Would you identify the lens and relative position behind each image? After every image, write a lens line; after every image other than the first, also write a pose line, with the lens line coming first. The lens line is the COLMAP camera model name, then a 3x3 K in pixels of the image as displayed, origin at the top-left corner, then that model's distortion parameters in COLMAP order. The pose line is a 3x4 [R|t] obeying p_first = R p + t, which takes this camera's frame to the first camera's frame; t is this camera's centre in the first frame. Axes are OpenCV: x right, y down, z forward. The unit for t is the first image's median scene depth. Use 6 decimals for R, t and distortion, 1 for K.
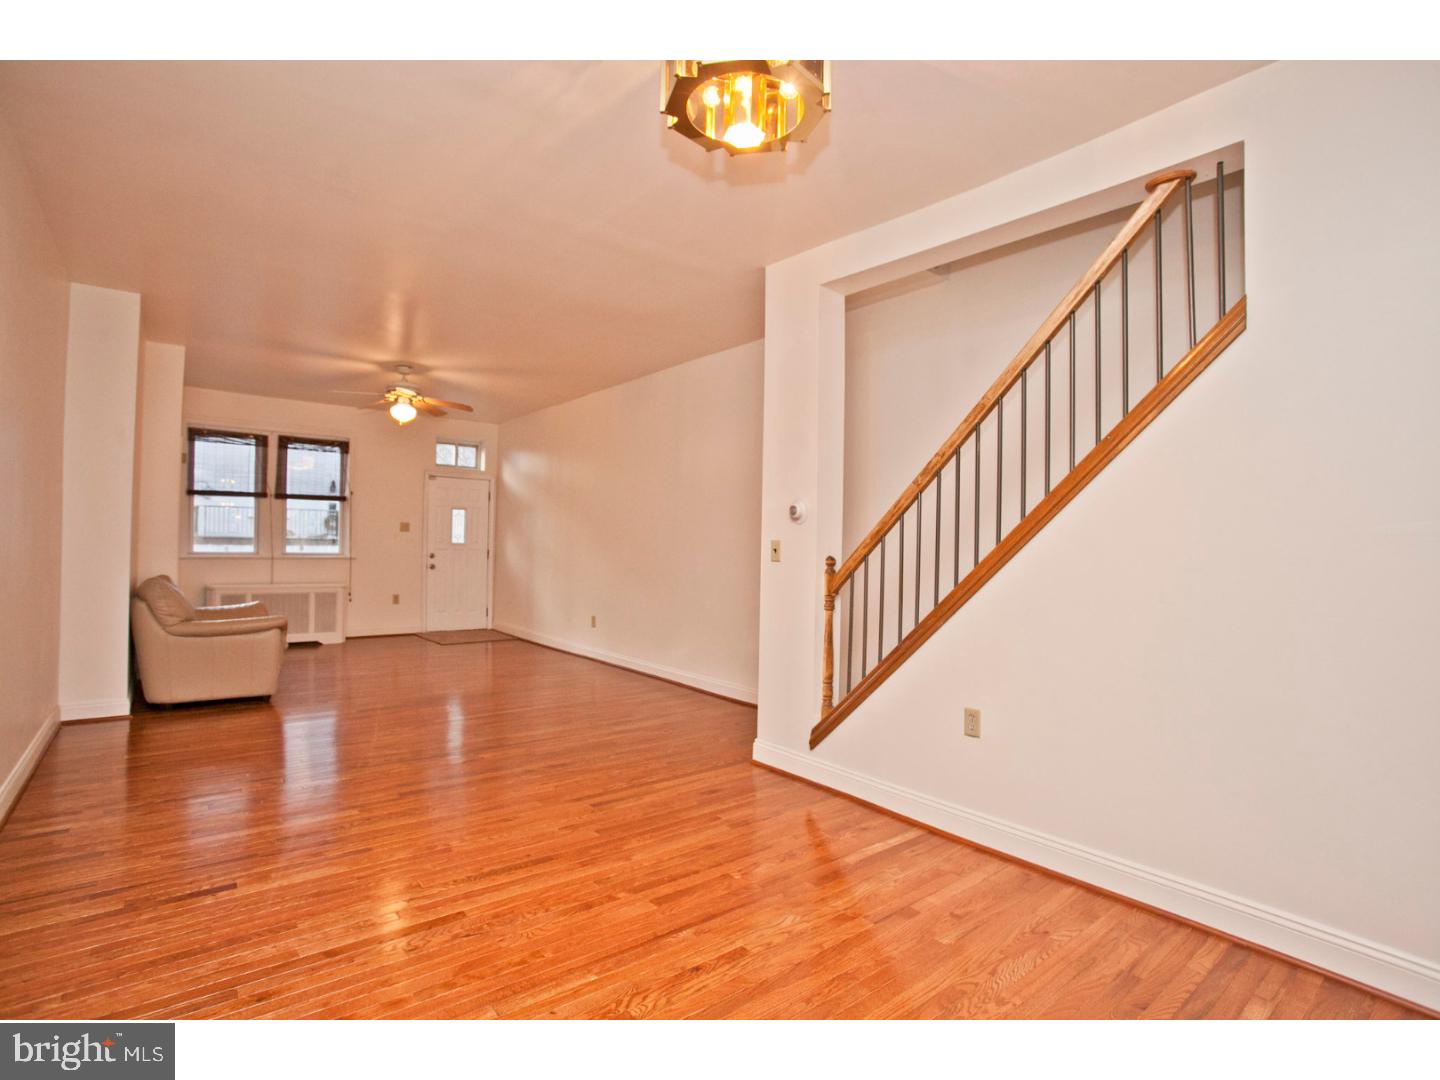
lens RADIAL K [[701.4, 0, 715.0], [0, 701.4, 535.9], [0, 0, 1]] dist [-0.051640, 0.021253]
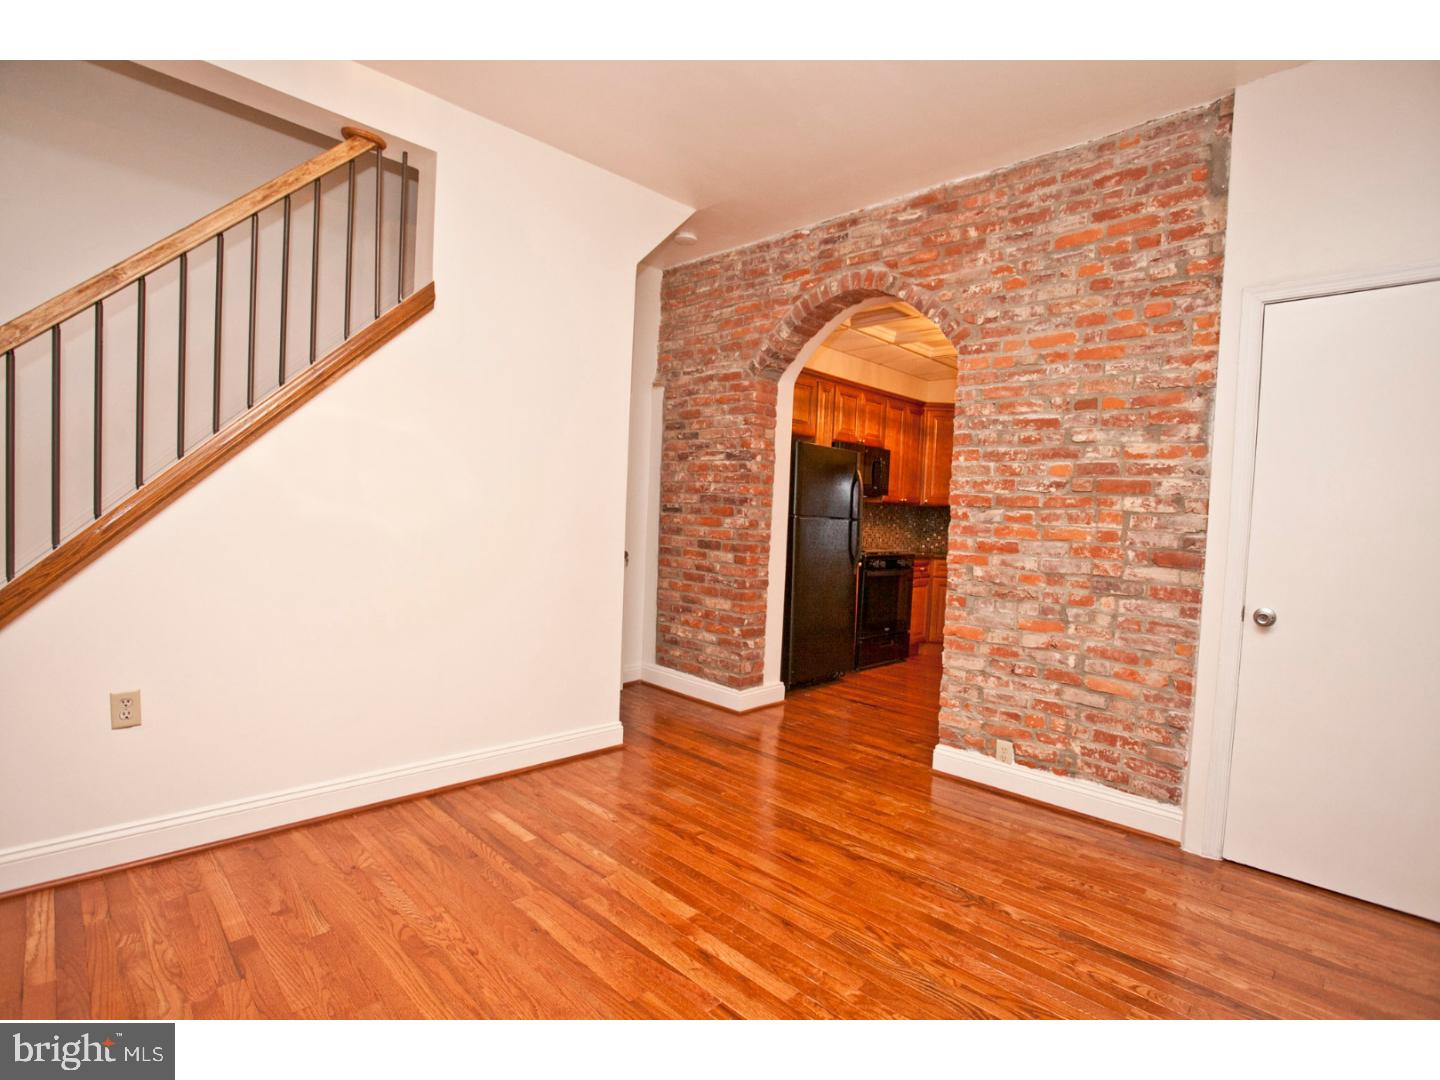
lens RADIAL K [[701.4, 0, 723.9], [0, 701.4, 543.4], [0, 0, 1]] dist [-0.051640, 0.021253]
pose [[-0.107316, -0.066586, 0.991993, -0.397280], [-0.063671, 0.996167, 0.059978, 0.004429], [-0.992184, -0.056724, -0.111144, 0.431641]]
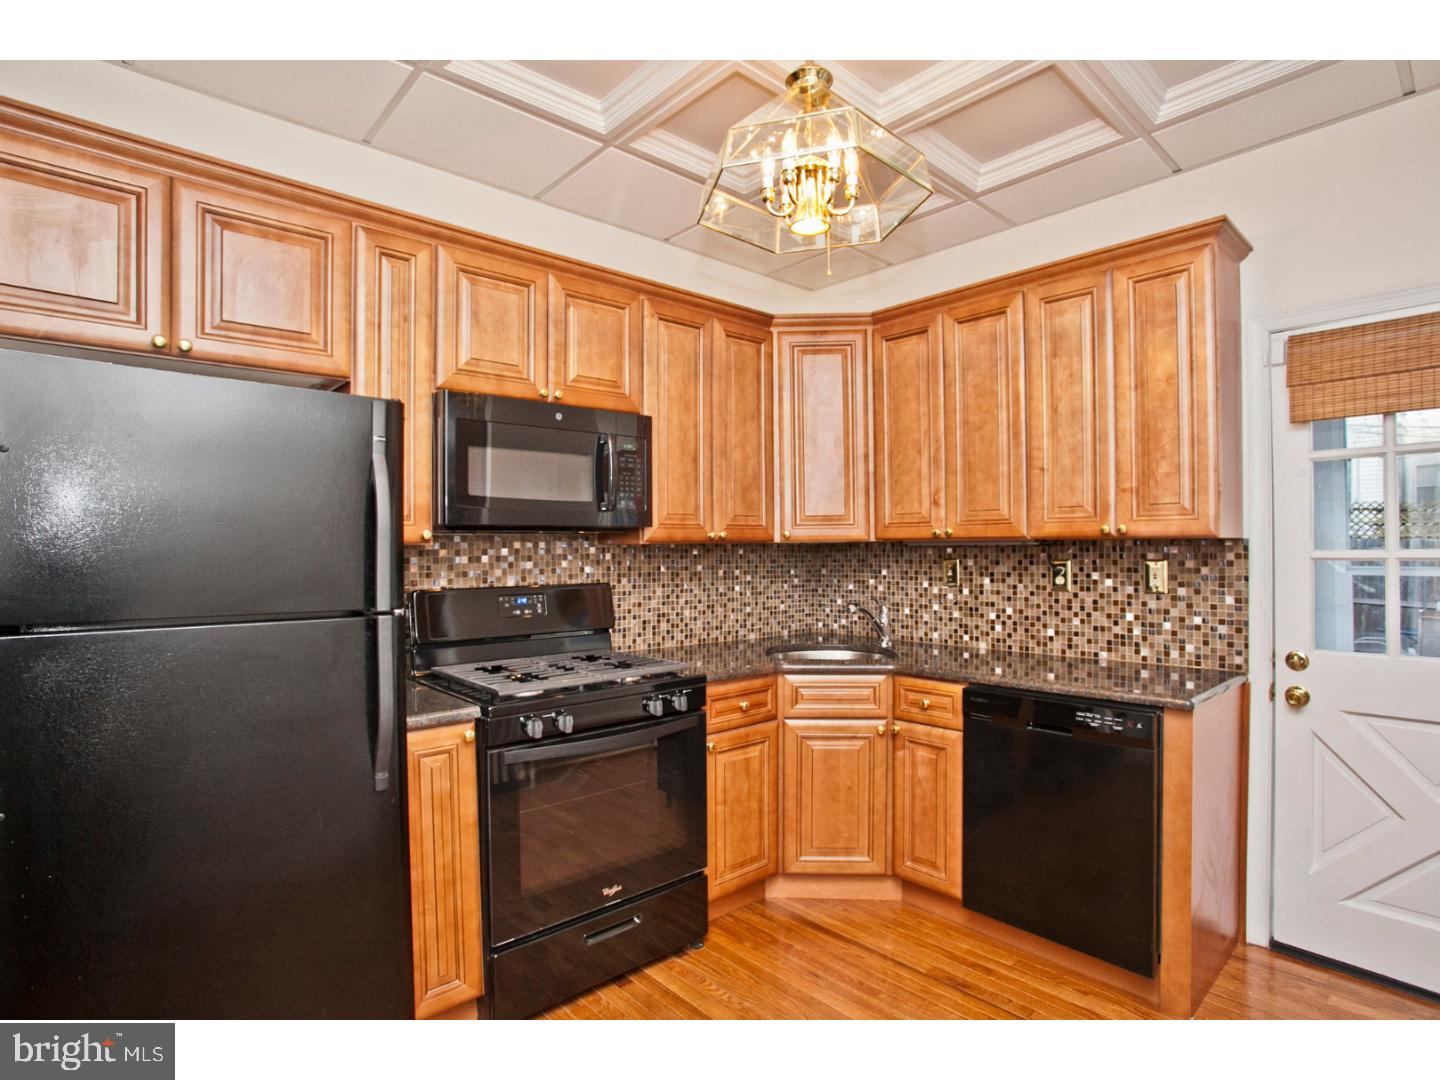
lens RADIAL K [[746.2, 0, 749.3], [0, 746.2, 547.3], [0, 0, 1]] dist [-0.046116, 0.013443]
pose [[-0.072487, -0.020560, 0.997157, 0.629830], [-0.014380, 0.999705, 0.019568, -0.035465], [-0.997266, -0.012921, -0.072761, -0.273993]]
